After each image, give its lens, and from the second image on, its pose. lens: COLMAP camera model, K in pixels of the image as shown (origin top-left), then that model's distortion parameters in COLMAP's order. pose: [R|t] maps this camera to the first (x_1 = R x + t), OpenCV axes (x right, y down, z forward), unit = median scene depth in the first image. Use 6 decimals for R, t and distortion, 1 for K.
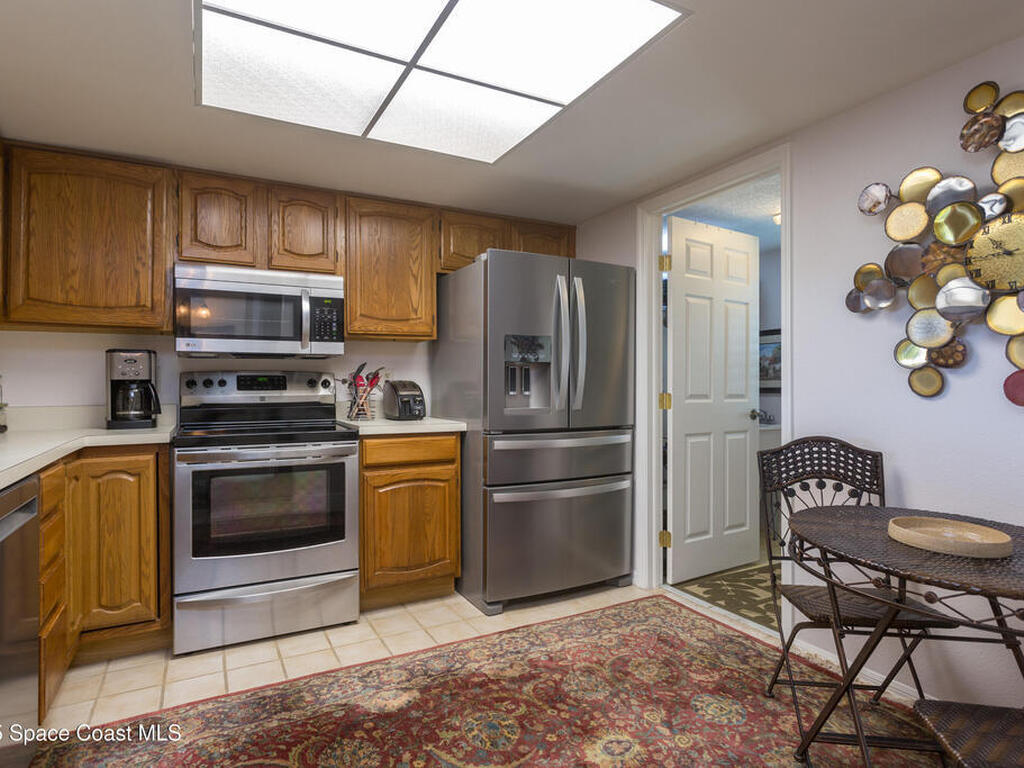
lens RADIAL K [[568.3, 0, 514.8], [0, 568.3, 383.7], [0, 0, 1]] dist [-0.002294, 0.002231]
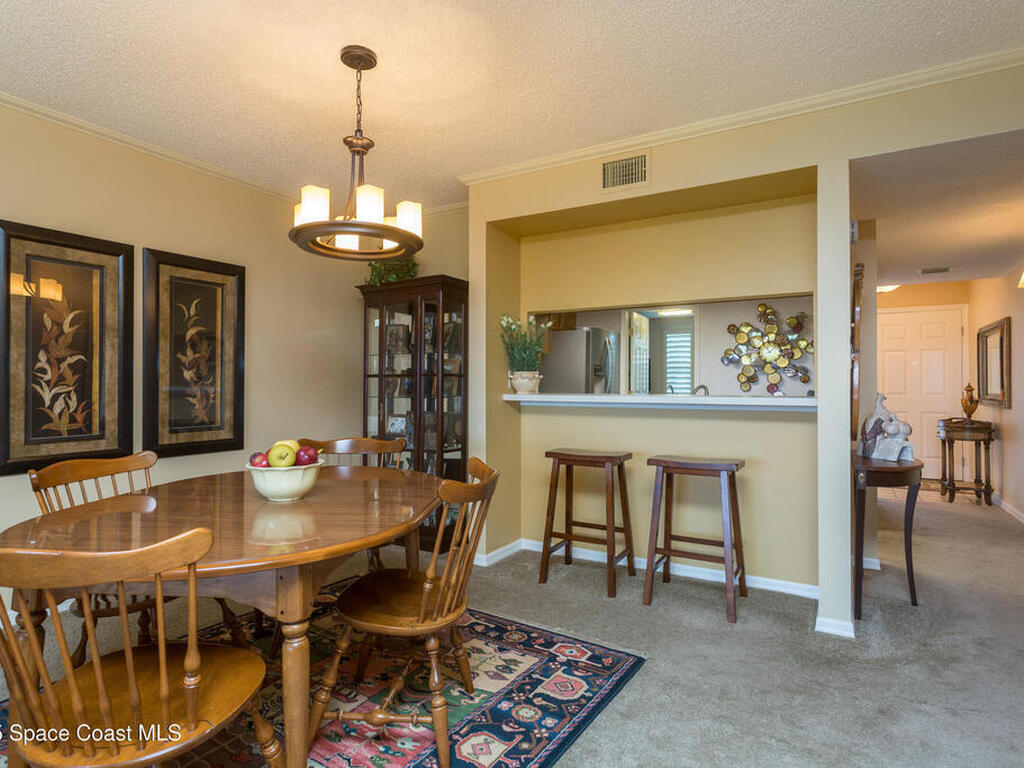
lens RADIAL K [[568.3, 0, 514.8], [0, 568.3, 383.7], [0, 0, 1]] dist [-0.002294, 0.002231]
pose [[0.858735, 0.008628, 0.512347, -1.423492], [-0.010909, 0.999939, 0.001444, -0.007427], [-0.512303, -0.006829, 0.858777, -0.775657]]
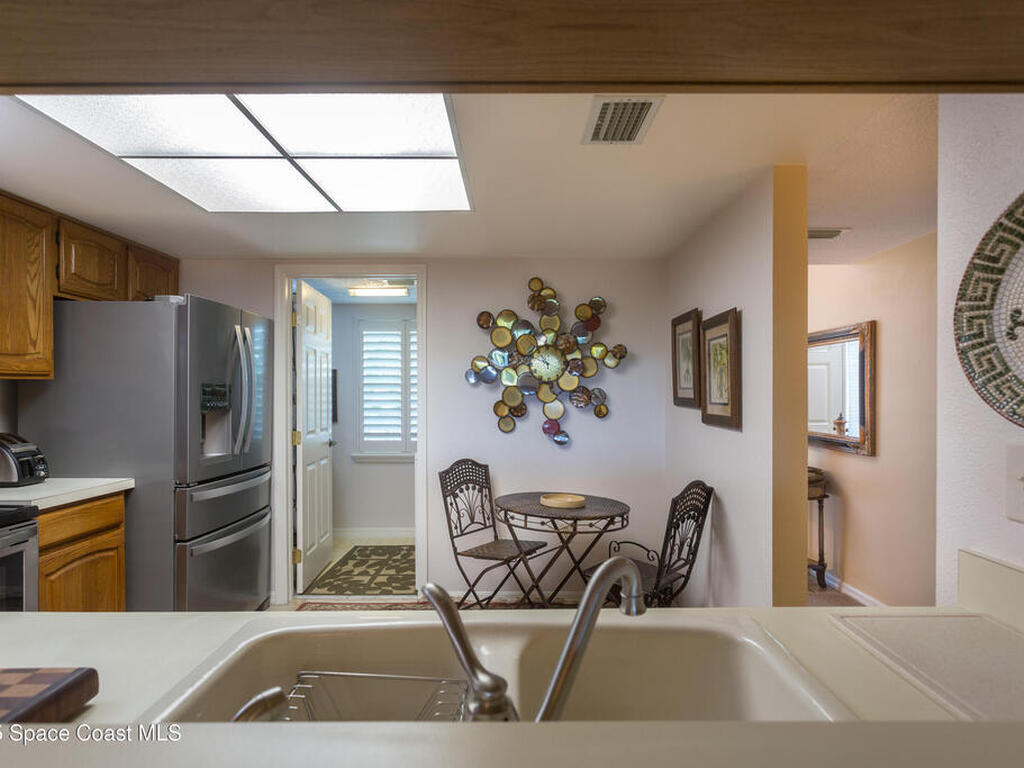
lens RADIAL K [[568.3, 0, 514.8], [0, 568.3, 383.7], [0, 0, 1]] dist [-0.002294, 0.002231]
pose [[0.475794, 0.017714, 0.879378, -0.607088], [-0.006739, 0.999841, -0.016494, -0.071260], [-0.879531, 0.001921, 0.475838, 0.053134]]
